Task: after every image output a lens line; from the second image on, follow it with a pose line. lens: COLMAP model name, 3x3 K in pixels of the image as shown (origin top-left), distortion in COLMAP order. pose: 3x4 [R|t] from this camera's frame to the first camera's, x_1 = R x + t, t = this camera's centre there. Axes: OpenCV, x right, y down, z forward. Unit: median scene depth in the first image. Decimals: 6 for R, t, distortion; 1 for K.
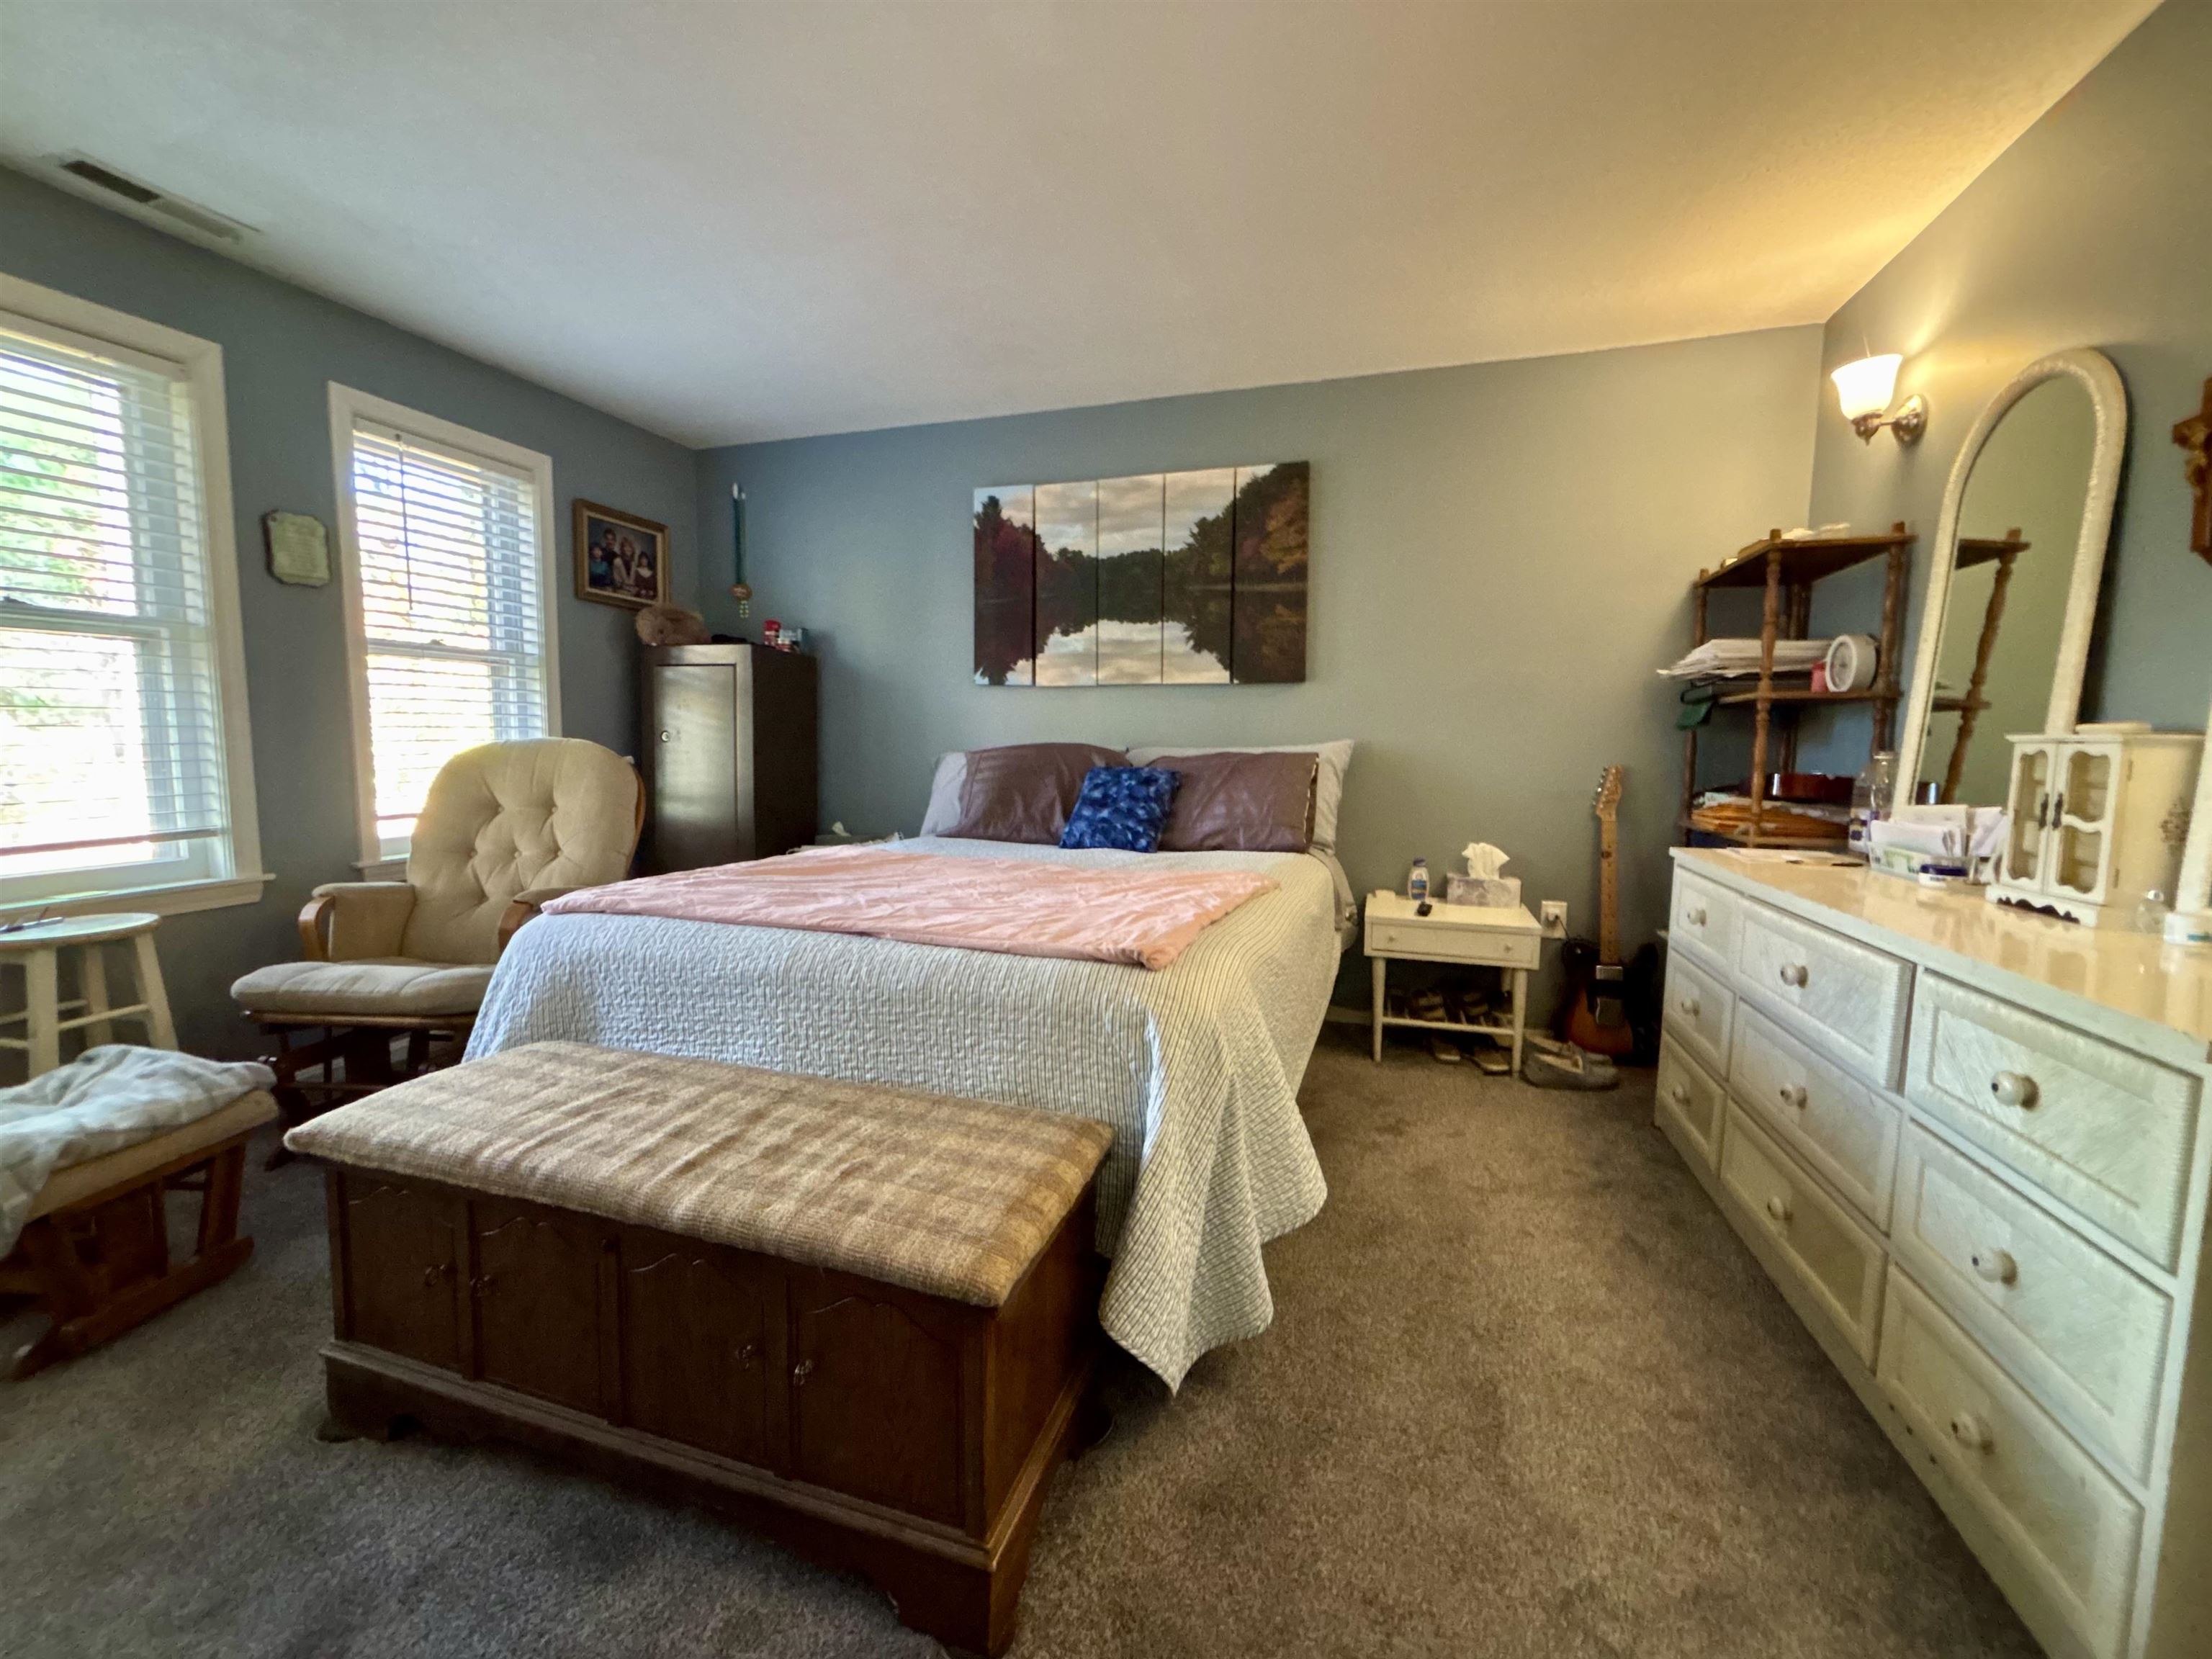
lens RADIAL K [[890.8, 0, 1103.0], [0, 890.8, 825.9], [0, 0, 1]] dist [-0.000983, -0.000611]
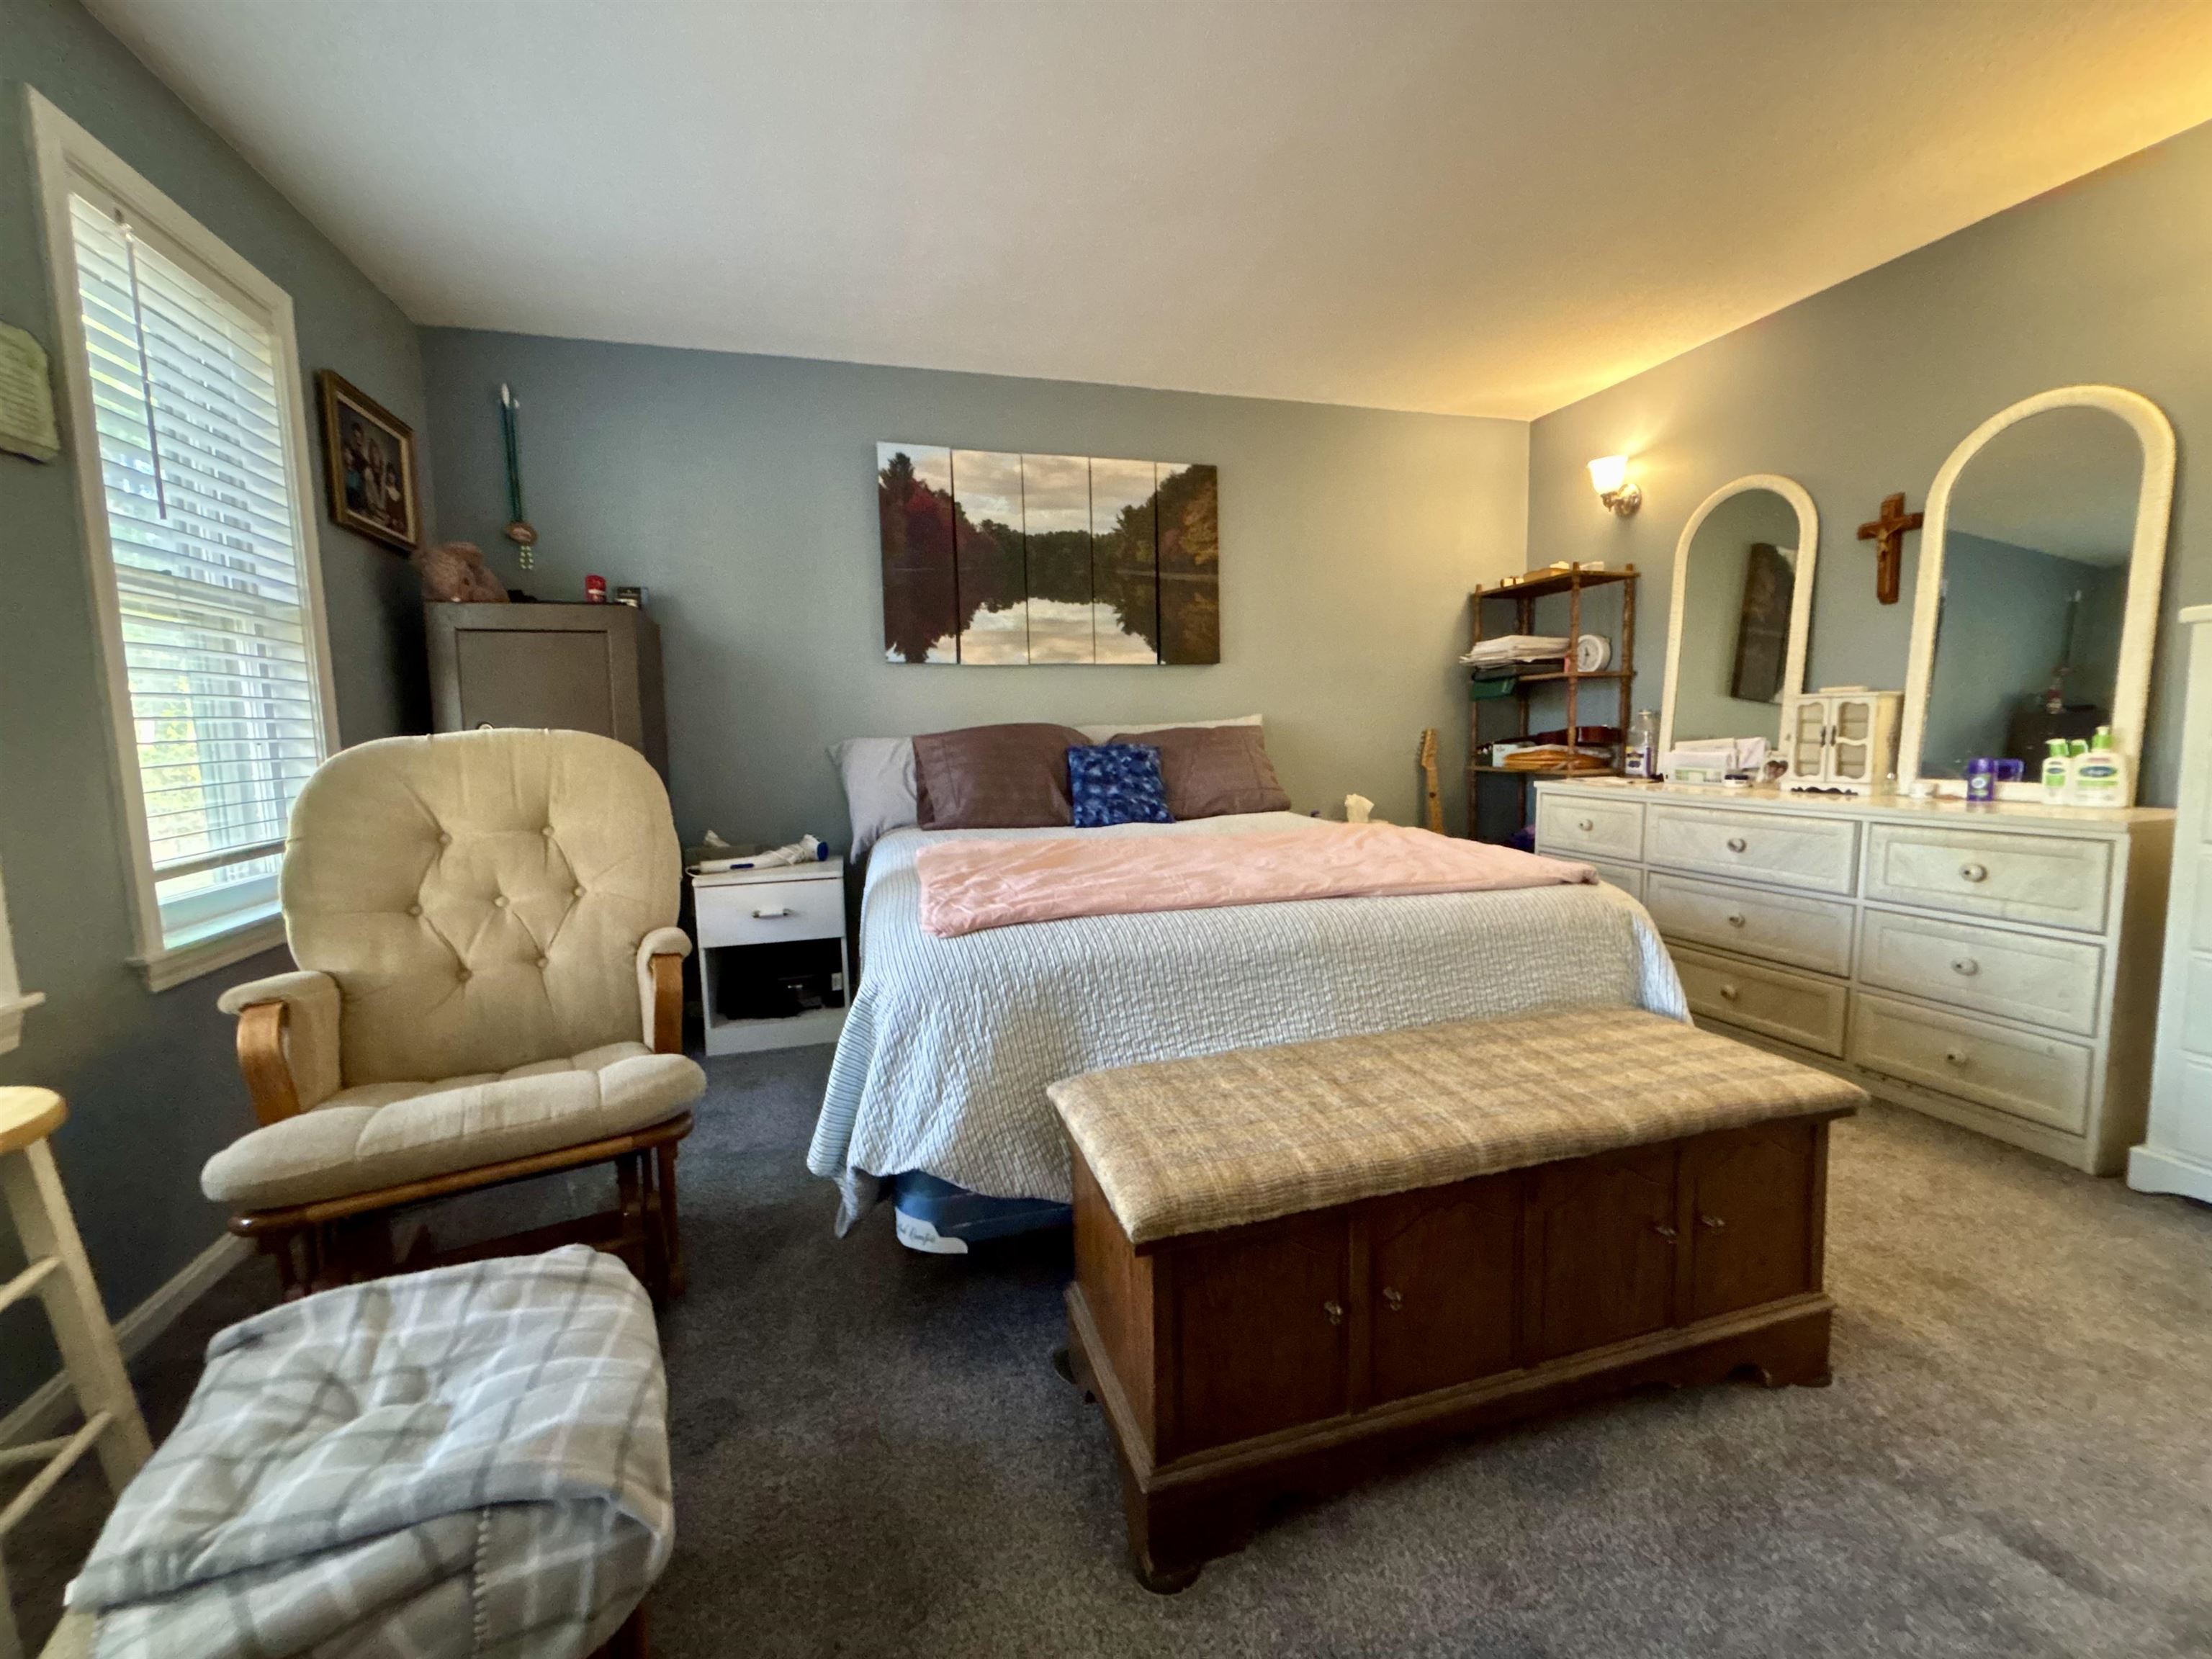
lens RADIAL K [[890.8, 0, 1108.9], [0, 890.8, 826.0], [0, 0, 1]] dist [-0.000983, -0.000611]
pose [[0.825799, -0.089347, 0.556842, -0.535703], [0.083006, 0.995873, 0.036693, -0.010047], [-0.557823, 0.015920, 0.829807, 0.149399]]
